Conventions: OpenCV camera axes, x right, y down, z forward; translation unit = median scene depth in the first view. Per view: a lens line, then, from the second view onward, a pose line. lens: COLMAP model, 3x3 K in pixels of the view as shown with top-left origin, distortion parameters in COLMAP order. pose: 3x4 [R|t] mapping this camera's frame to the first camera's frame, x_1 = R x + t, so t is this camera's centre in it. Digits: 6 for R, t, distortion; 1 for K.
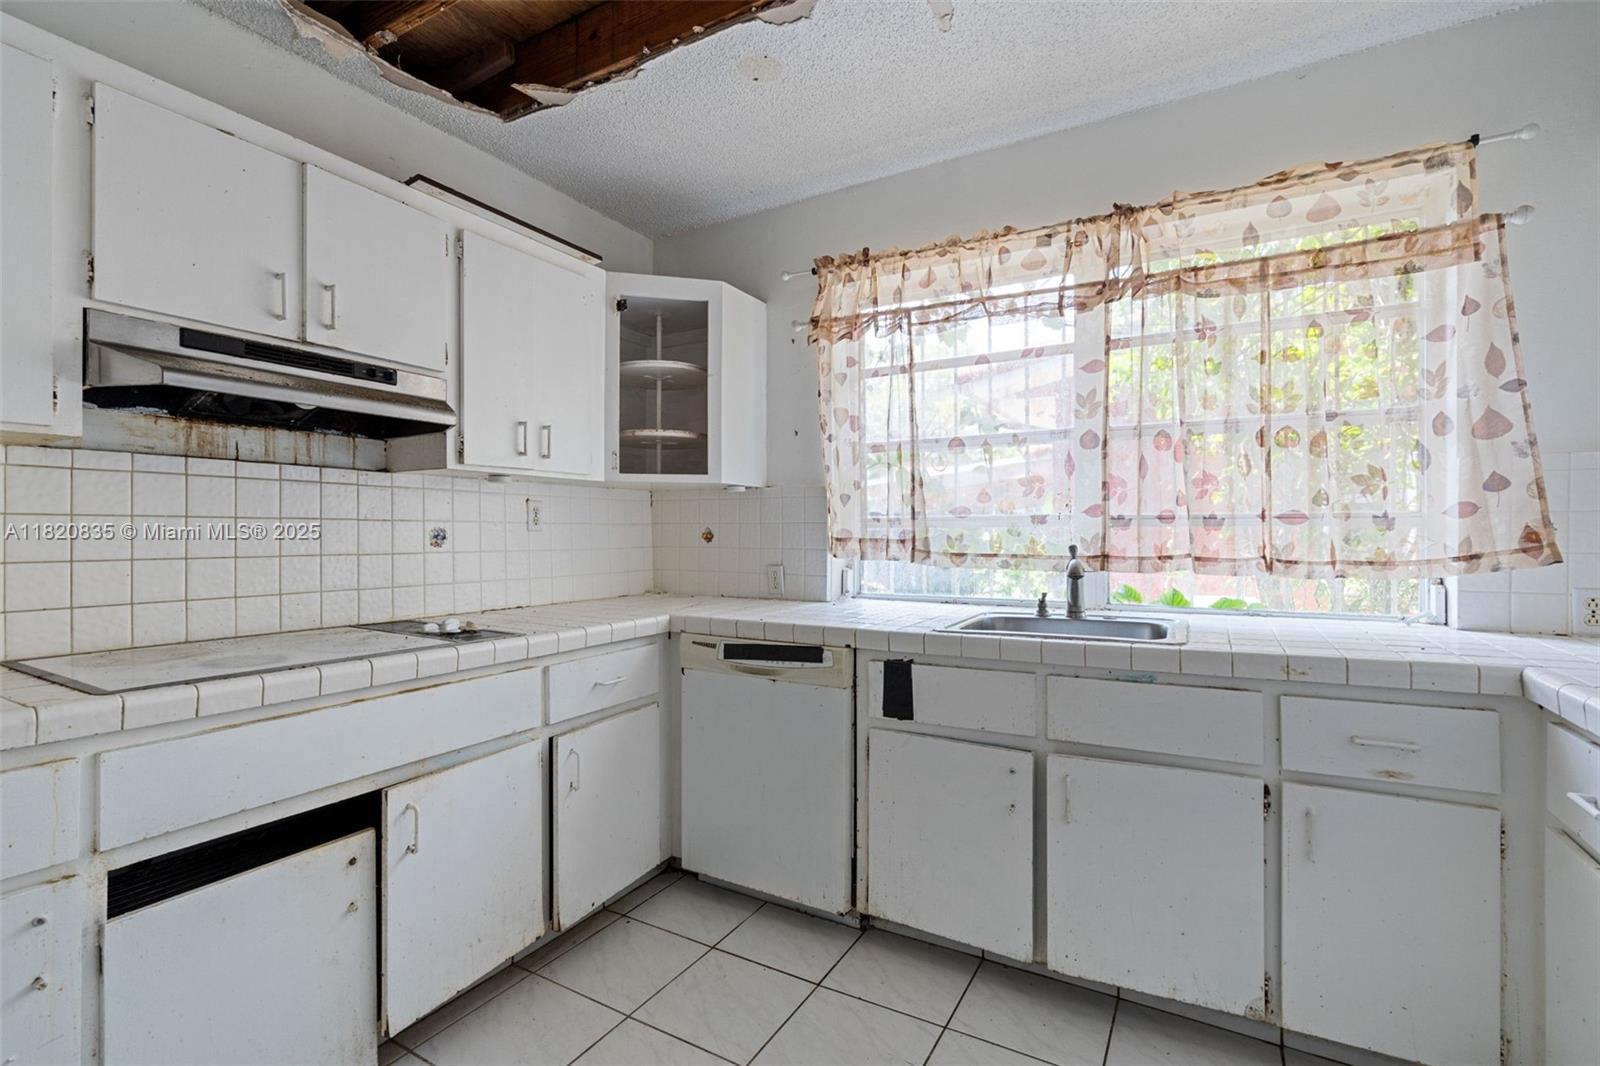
lens RADIAL K [[731.7, 0, 800.5], [0, 731.7, 524.2], [0, 0, 1]] dist [0.002256, 0.000964]
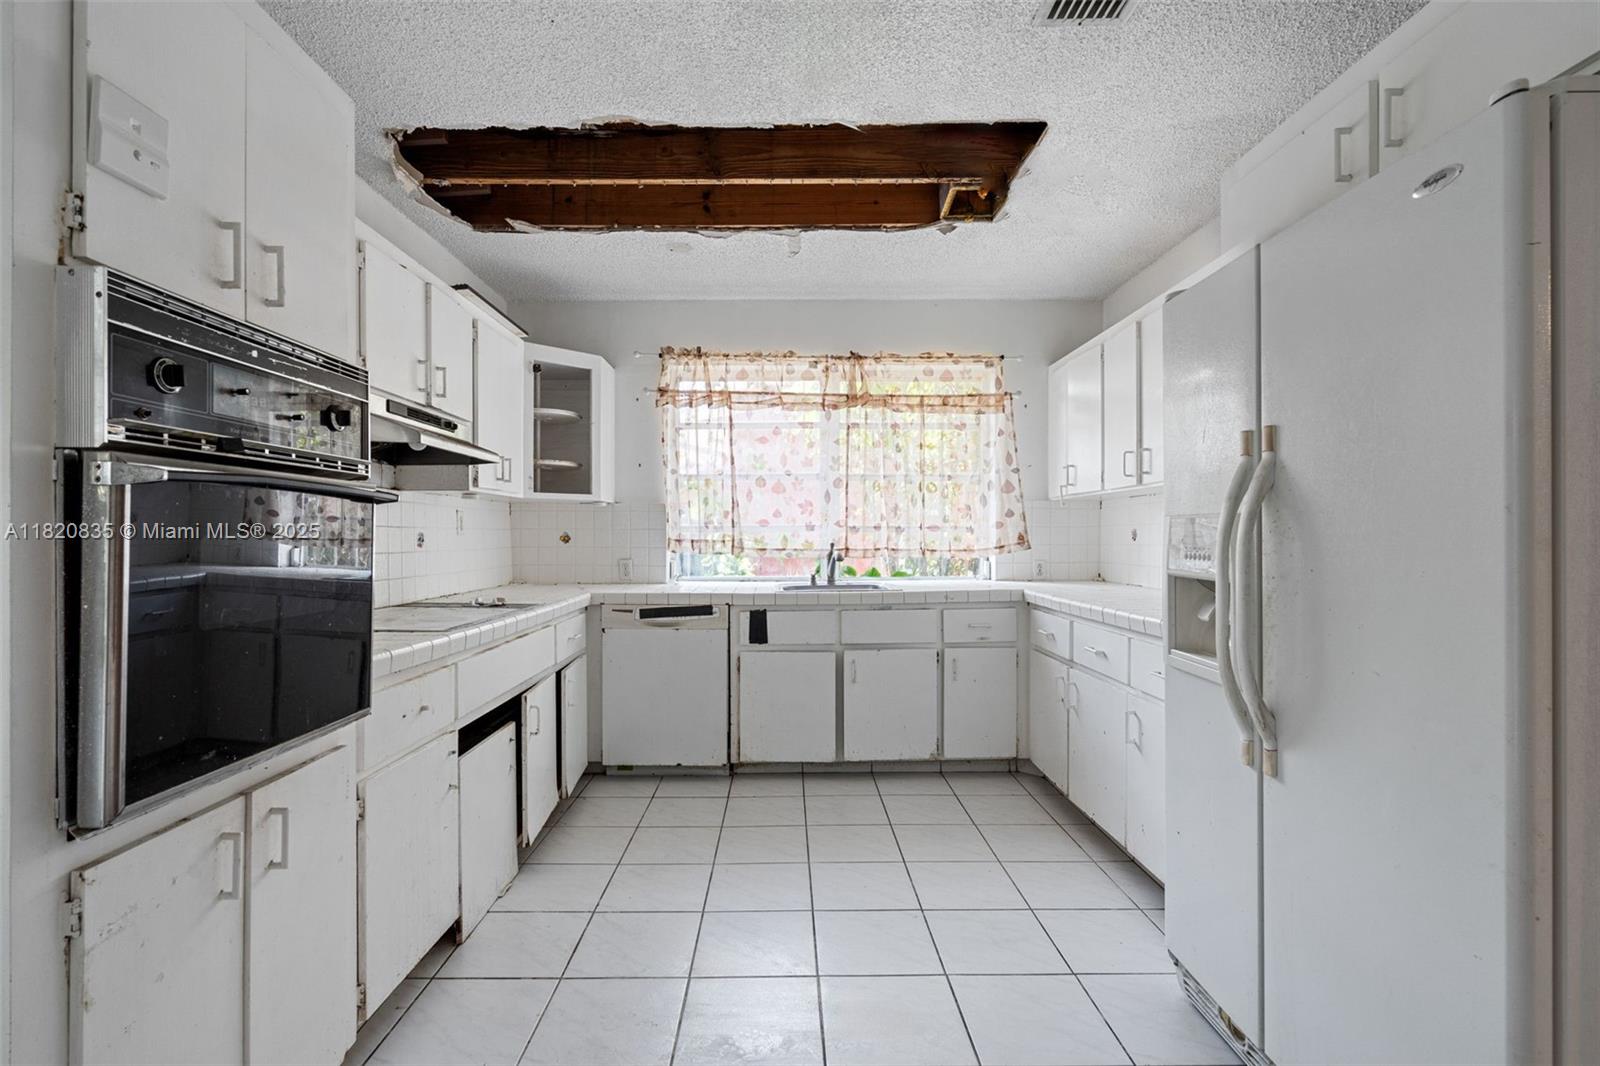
lens RADIAL K [[731.7, 0, 800.5], [0, 731.7, 524.2], [0, 0, 1]] dist [0.002256, 0.000964]
pose [[0.860890, 0.007062, 0.508742, -0.629531], [-0.005166, 0.999973, -0.005139, -0.007442], [-0.508765, 0.001796, 0.860904, -0.510397]]
